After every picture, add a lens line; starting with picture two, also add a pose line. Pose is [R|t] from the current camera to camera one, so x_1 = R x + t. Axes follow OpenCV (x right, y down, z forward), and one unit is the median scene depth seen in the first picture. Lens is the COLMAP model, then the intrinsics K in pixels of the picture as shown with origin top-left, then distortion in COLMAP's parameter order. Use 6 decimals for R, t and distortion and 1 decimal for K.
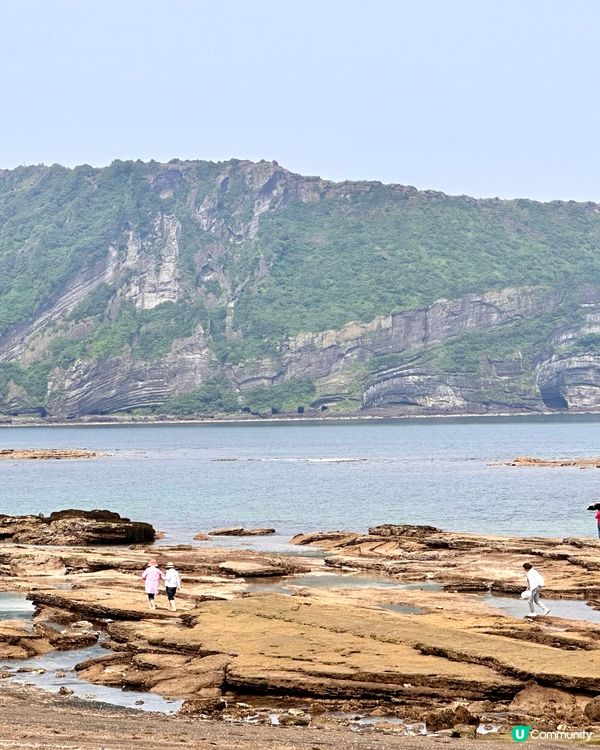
lens RADIAL K [[4907.9, 0, 293.7], [0, 4907.9, 375.8], [0, 0, 1]] dist [-0.882605, 0.000000]
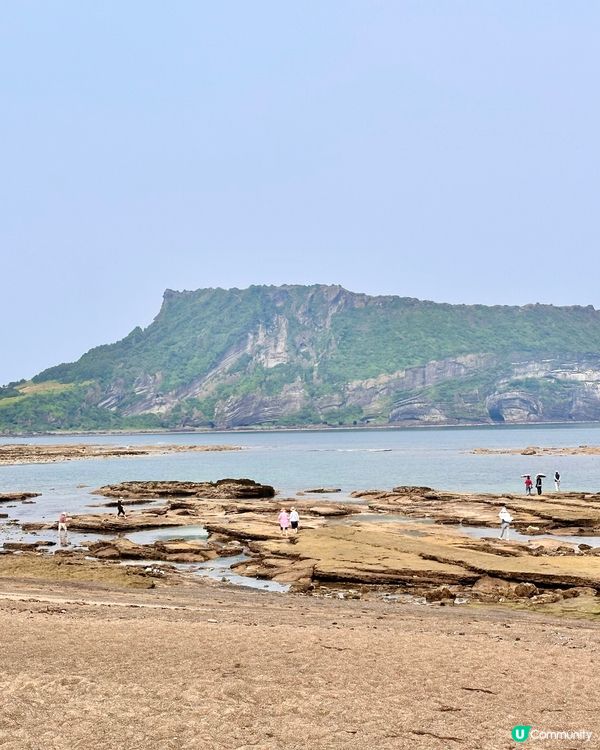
lens RADIAL K [[4907.9, 0, 302.0], [0, 4907.9, 376.5], [0, 0, 1]] dist [-0.882605, 0.000000]
pose [[0.999956, -0.005674, -0.007504, -0.004402], [0.005647, 0.999977, -0.003658, -0.003617], [0.007524, 0.003615, 0.999965, -0.803577]]
